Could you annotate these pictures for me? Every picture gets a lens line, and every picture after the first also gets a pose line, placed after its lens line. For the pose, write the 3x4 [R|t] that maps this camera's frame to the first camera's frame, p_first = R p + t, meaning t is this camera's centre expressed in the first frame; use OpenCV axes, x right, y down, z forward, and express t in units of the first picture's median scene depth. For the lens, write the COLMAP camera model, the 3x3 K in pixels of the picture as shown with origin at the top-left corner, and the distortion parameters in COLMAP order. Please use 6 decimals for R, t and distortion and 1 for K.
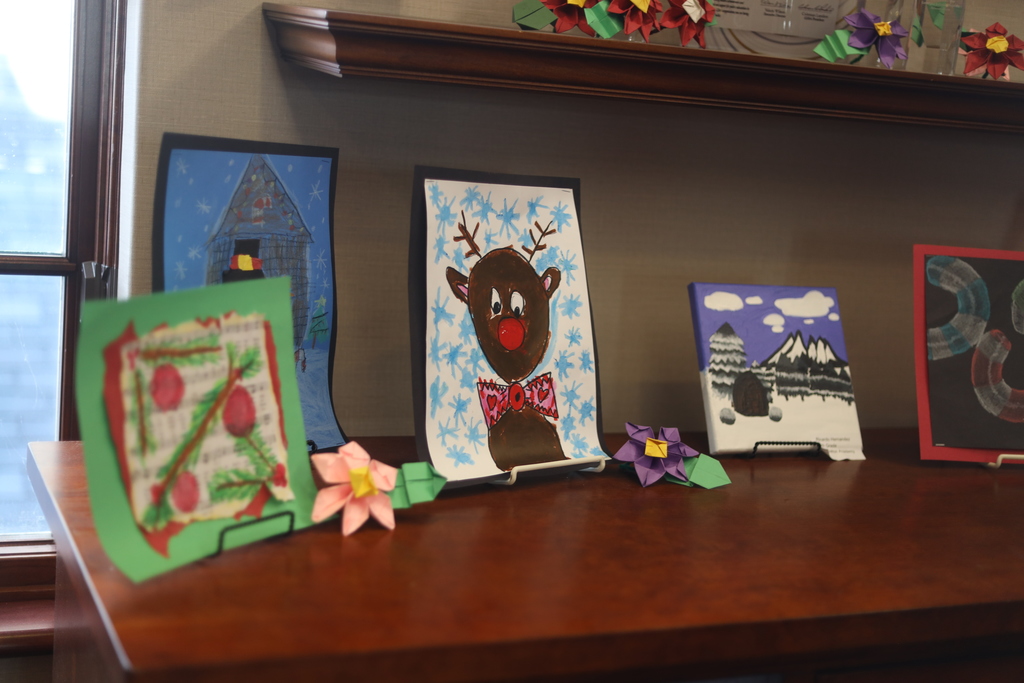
lens RADIAL K [[1511.3, 0, 512.0], [0, 1511.3, 341.5], [0, 0, 1]] dist [-0.007633, 0.011170]
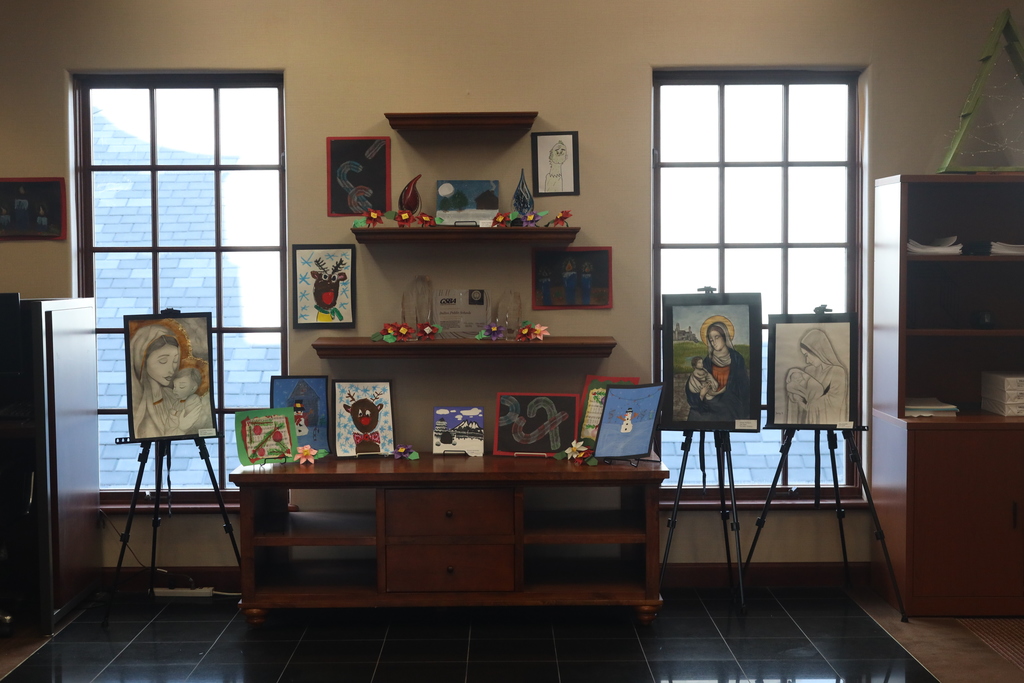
lens RADIAL K [[1511.3, 0, 512.0], [0, 1511.3, 341.5], [0, 0, 1]] dist [-0.007633, 0.011170]
pose [[0.913652, -0.066454, -0.401029, 1.891438], [0.015807, 0.991609, -0.128306, 0.292929], [0.406190, 0.110888, 0.907036, -2.355572]]
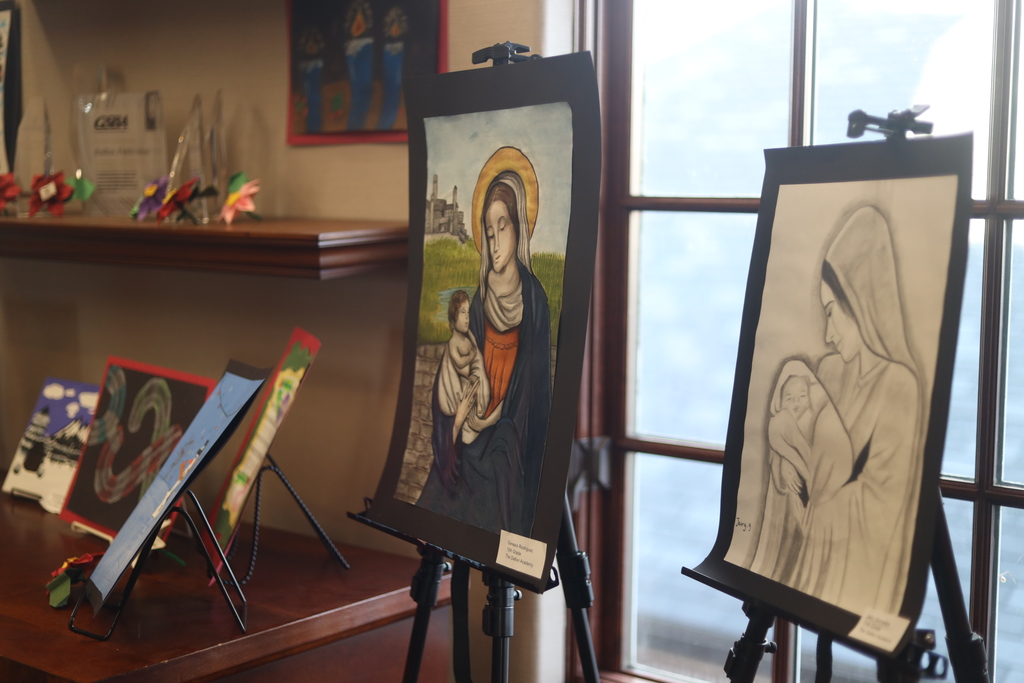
lens RADIAL K [[1511.3, 0, 512.0], [0, 1511.3, 341.5], [0, 0, 1]] dist [-0.007633, 0.011170]
pose [[0.454536, 0.013856, -0.890620, 1.788568], [-0.115899, 0.992299, -0.043712, -0.068213], [0.883156, 0.123091, 0.452642, 0.819342]]
